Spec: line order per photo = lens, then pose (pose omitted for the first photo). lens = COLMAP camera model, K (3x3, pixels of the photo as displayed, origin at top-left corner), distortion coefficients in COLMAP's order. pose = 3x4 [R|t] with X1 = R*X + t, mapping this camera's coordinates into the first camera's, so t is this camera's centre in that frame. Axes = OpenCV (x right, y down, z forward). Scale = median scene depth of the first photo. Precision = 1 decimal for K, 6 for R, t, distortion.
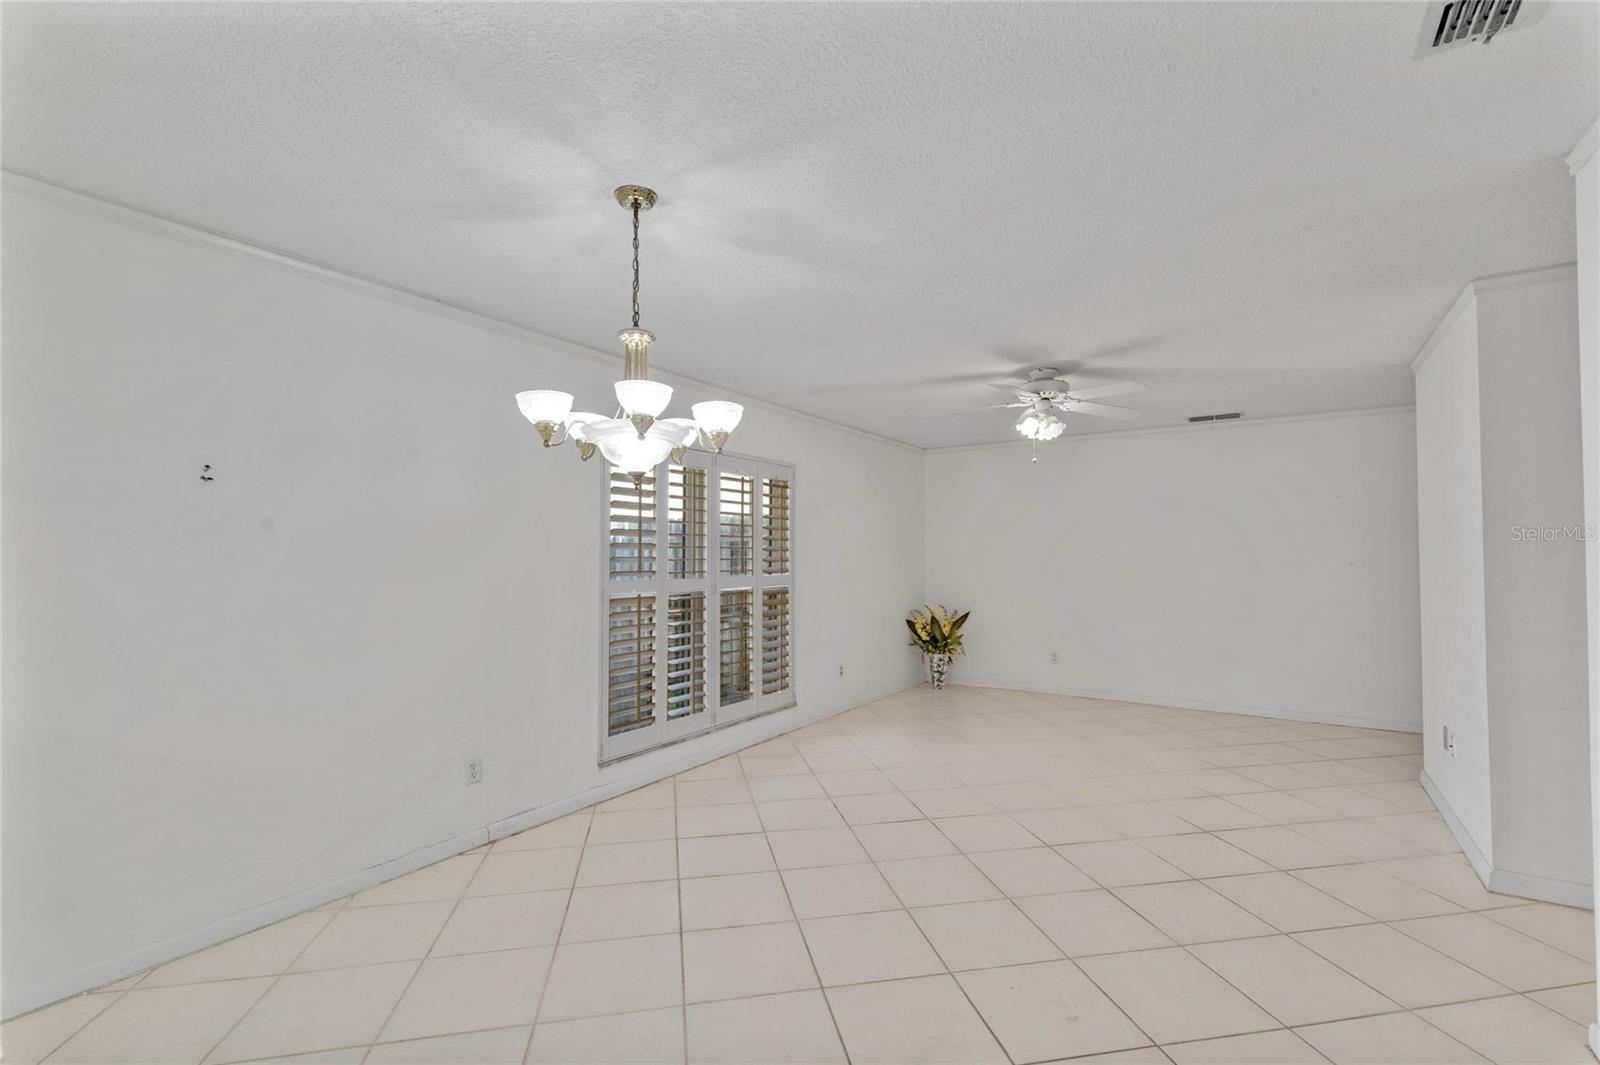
lens RADIAL K [[685.6, 0, 805.7], [0, 685.6, 545.0], [0, 0, 1]] dist [0.001215, 0.000111]
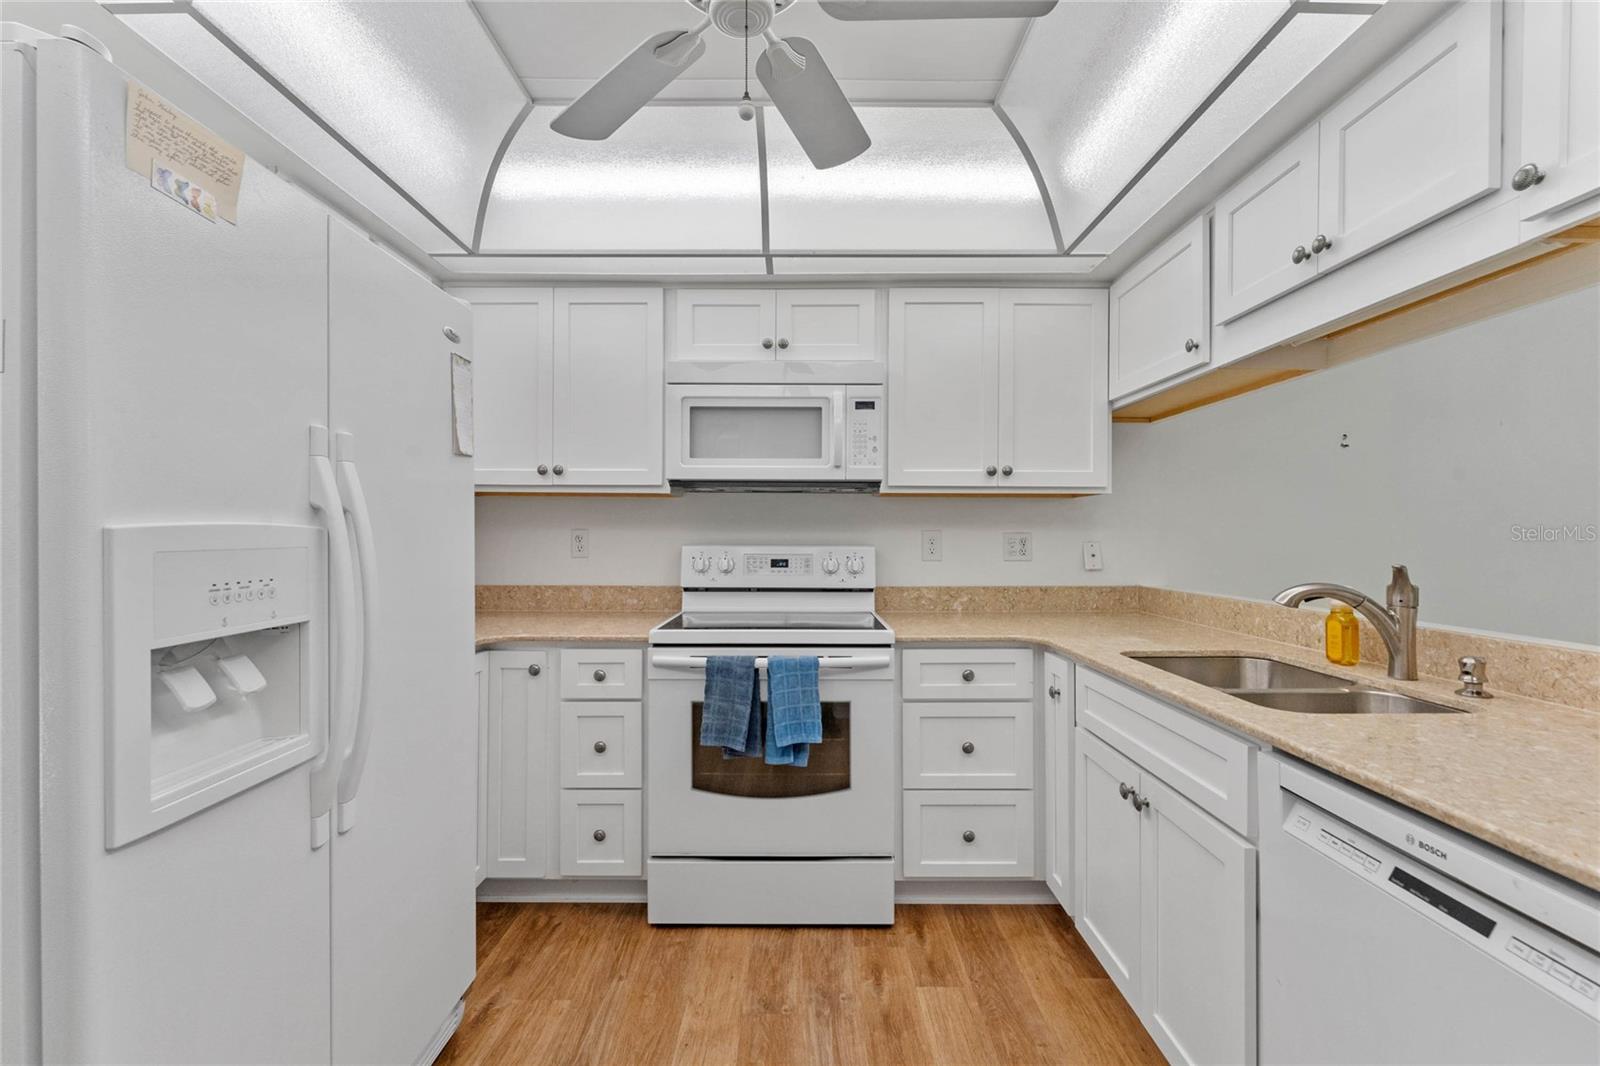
lens RADIAL K [[666.4, 0, 800.0], [0, 666.4, 533.0], [0, 0, 1]] dist [-0.002354, -0.000655]
pose [[0.559339, -0.001174, -0.828938, -0.247088], [0.010426, 0.999930, 0.005619, 0.022771], [0.828873, -0.011786, 0.559312, -0.255077]]
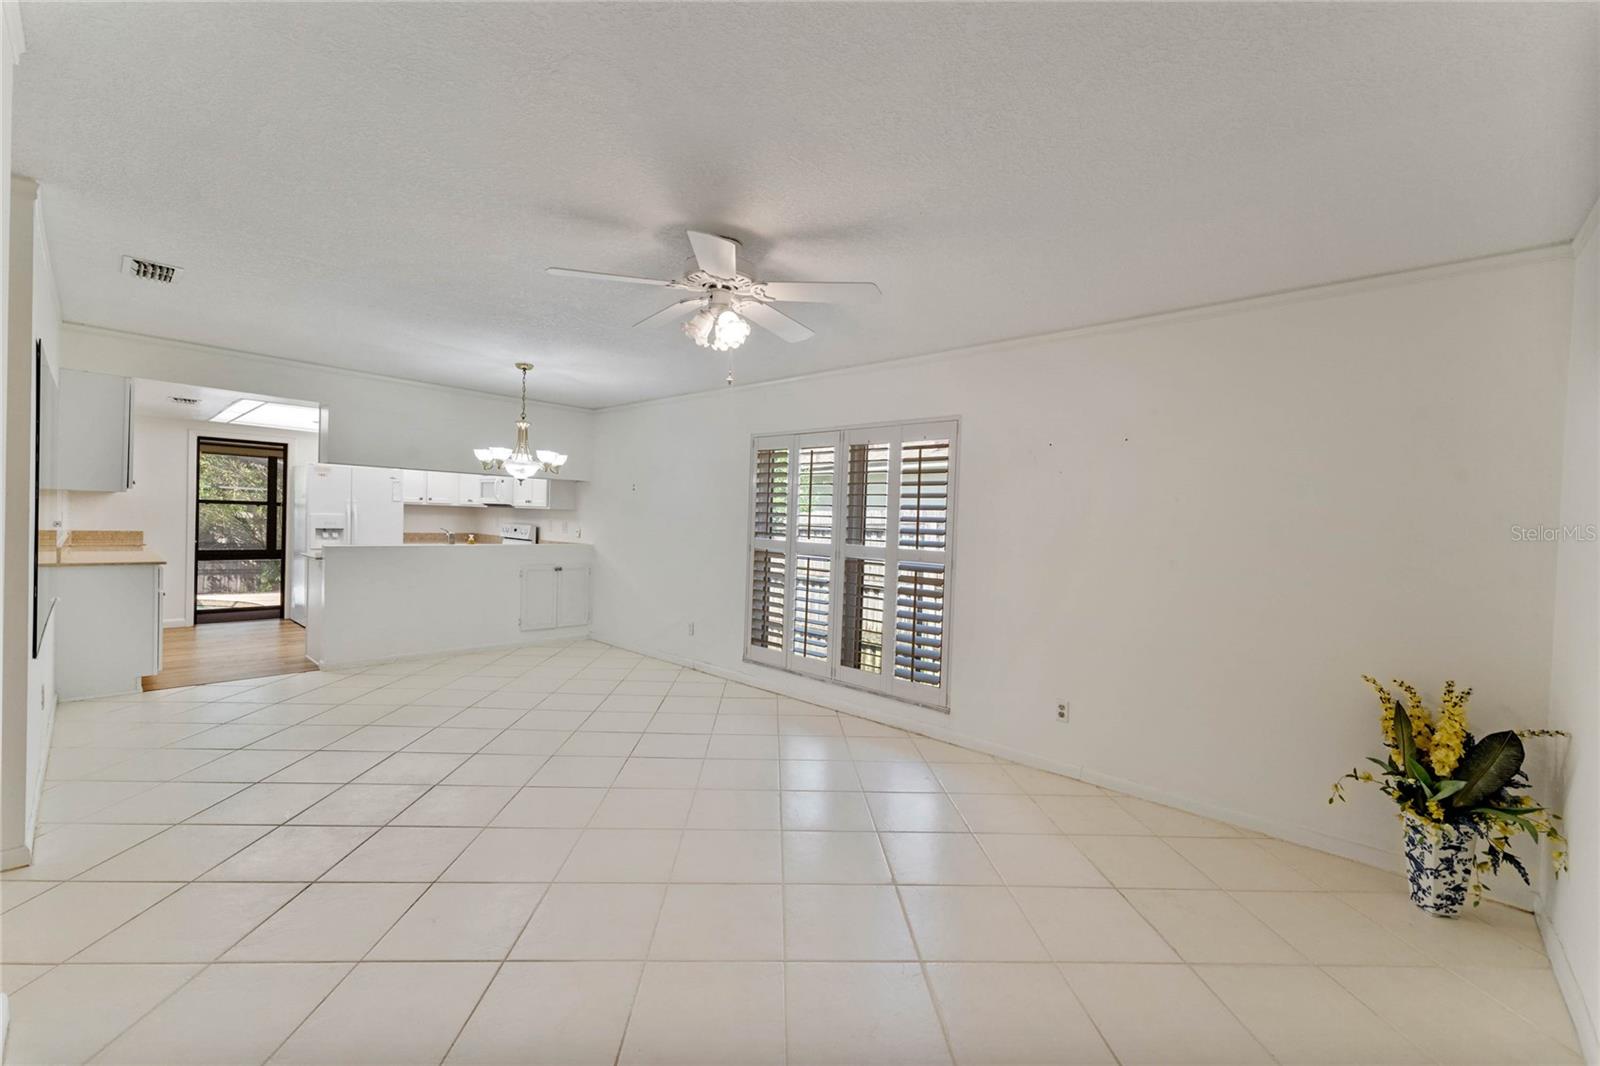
lens RADIAL K [[644.1, 0, 800.0], [0, 644.1, 533.0], [0, 0, 1]] dist [0.000868, 0.000204]
pose [[-0.142051, 0.018009, -0.989696, 0.941290], [-0.018489, 0.999612, 0.020843, 0.009704], [0.989687, 0.021260, -0.141662, 1.147753]]
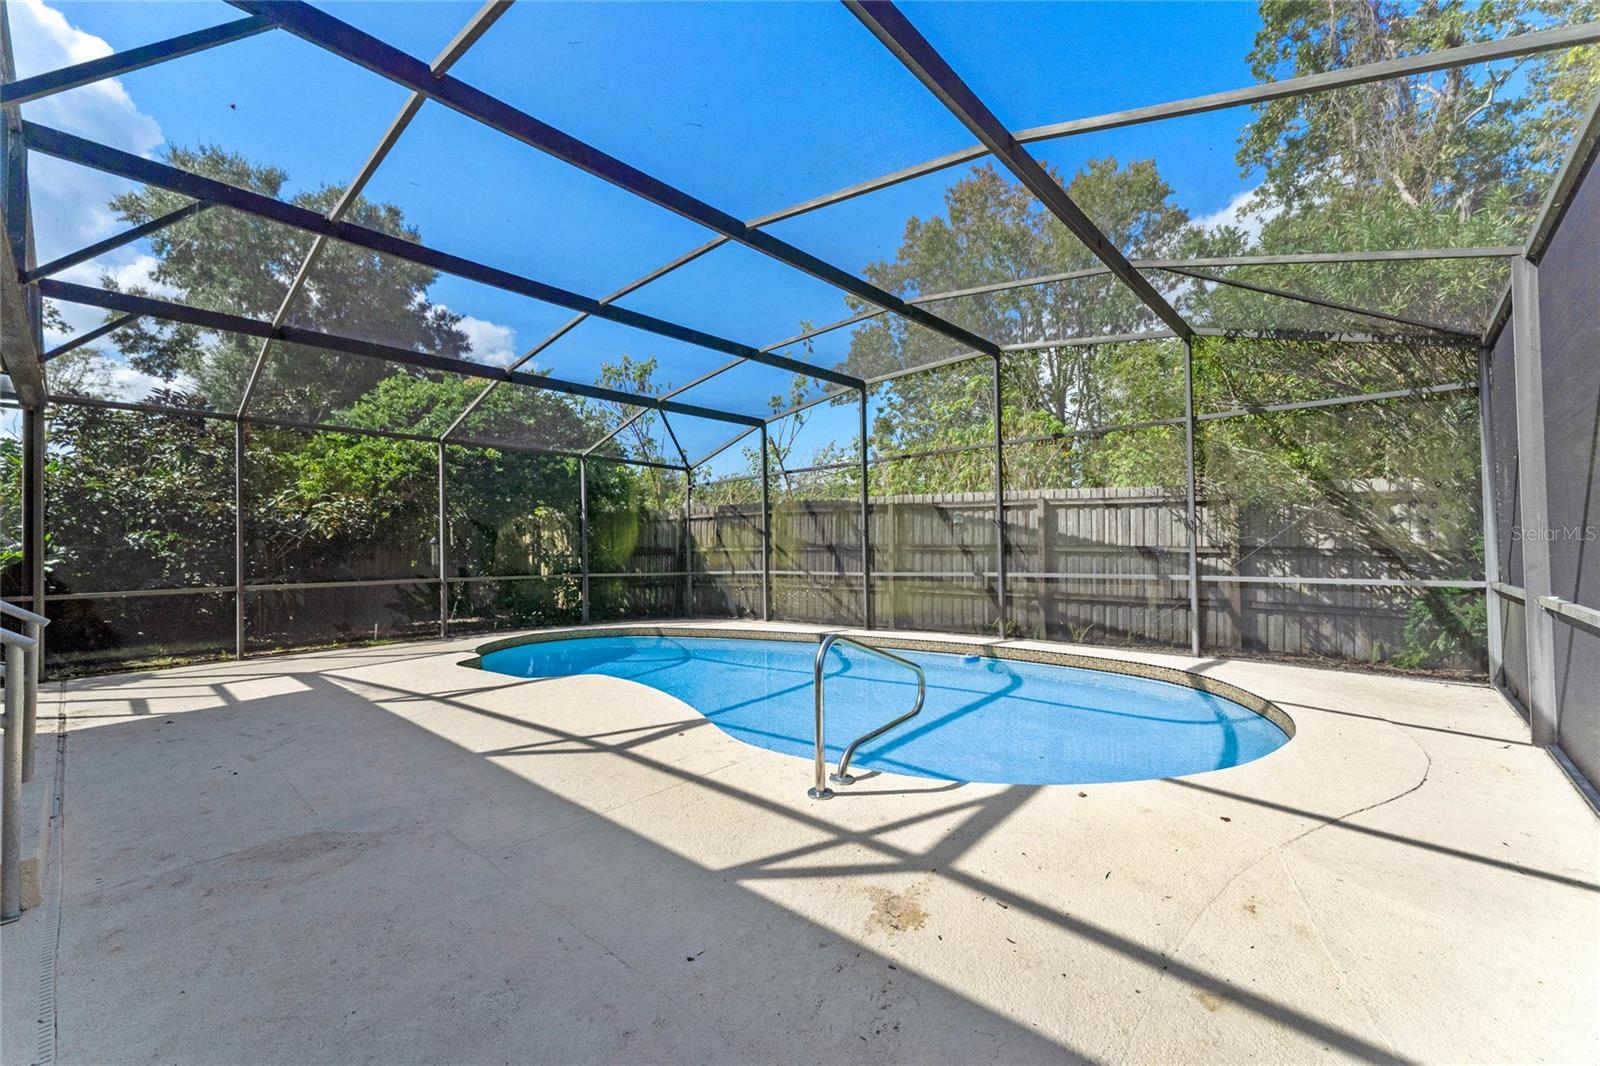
lens RADIAL K [[635.5, 0, 804.9], [0, 635.5, 544.3], [0, 0, 1]] dist [-0.002198, -0.000032]
pose [[-0.990819, 0.023324, 0.133166, -1.476522], [0.019933, 0.999444, -0.026742, 0.253700], [-0.133716, -0.023842, -0.990733, -1.129707]]
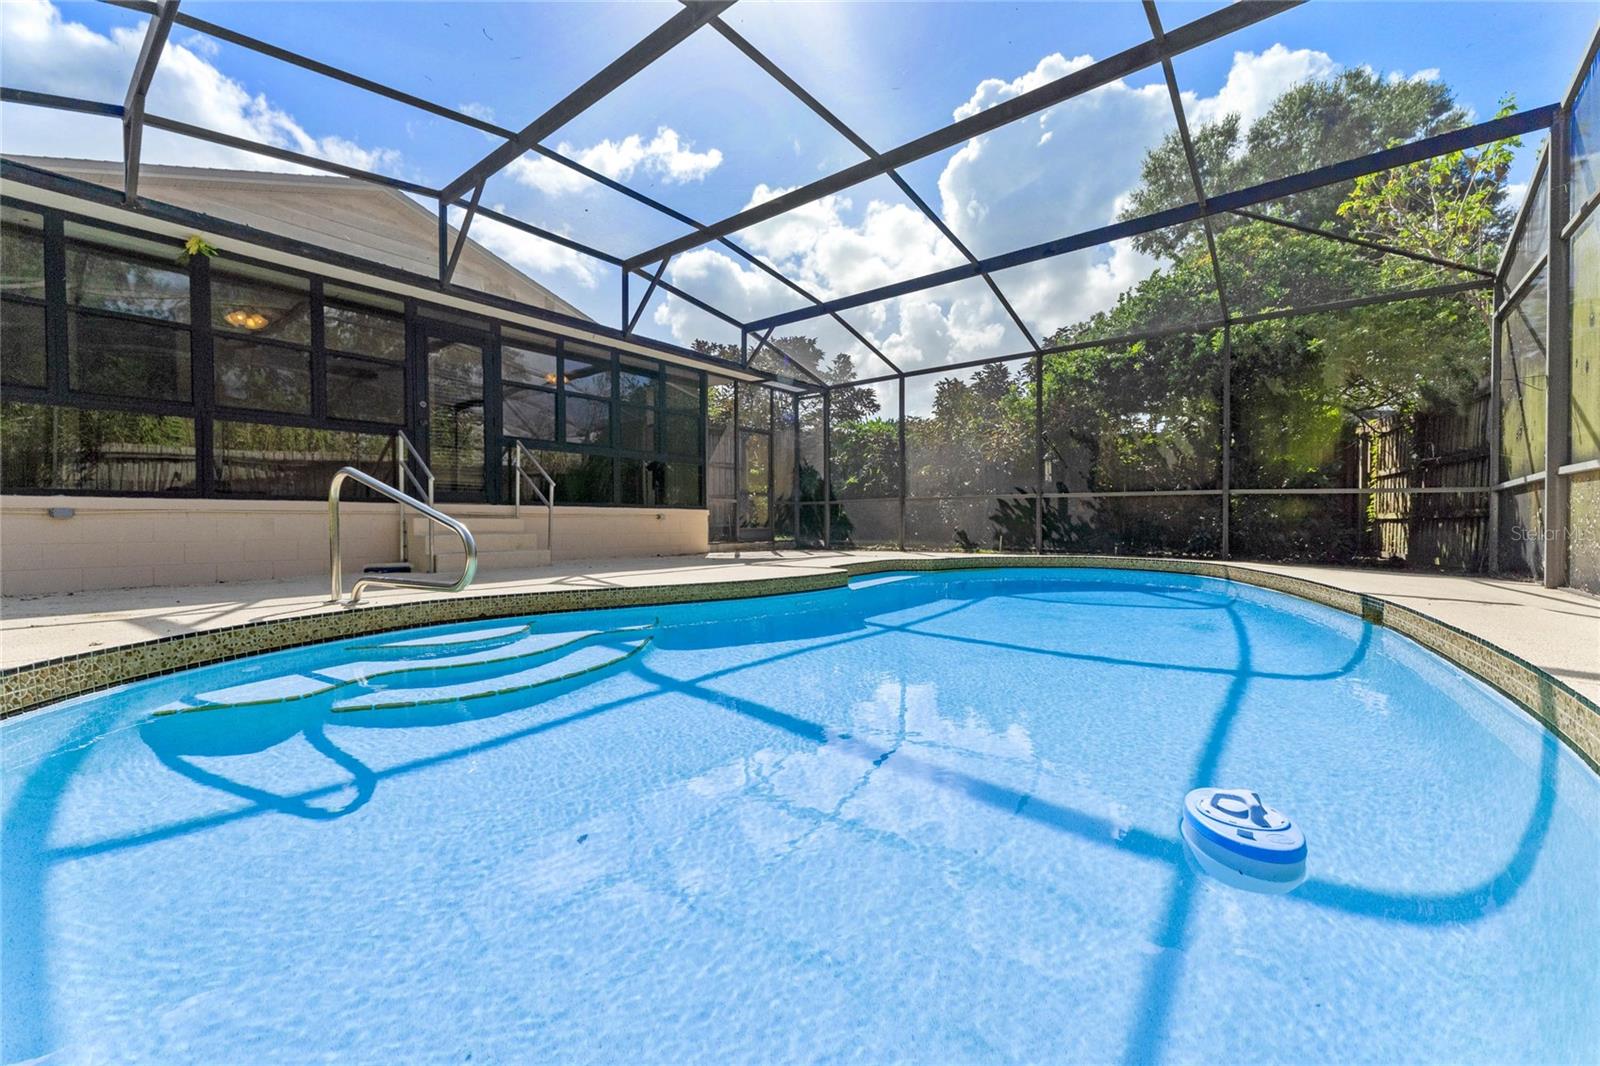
lens RADIAL K [[657.8, 0, 802.6], [0, 657.8, 553.7], [0, 0, 1]] dist [0.003165, 0.000230]
pose [[0.068753, -0.043024, 0.996706, -2.323281], [-0.009609, 0.998995, 0.043786, 0.420467], [-0.997587, -0.012588, 0.068270, -2.676014]]
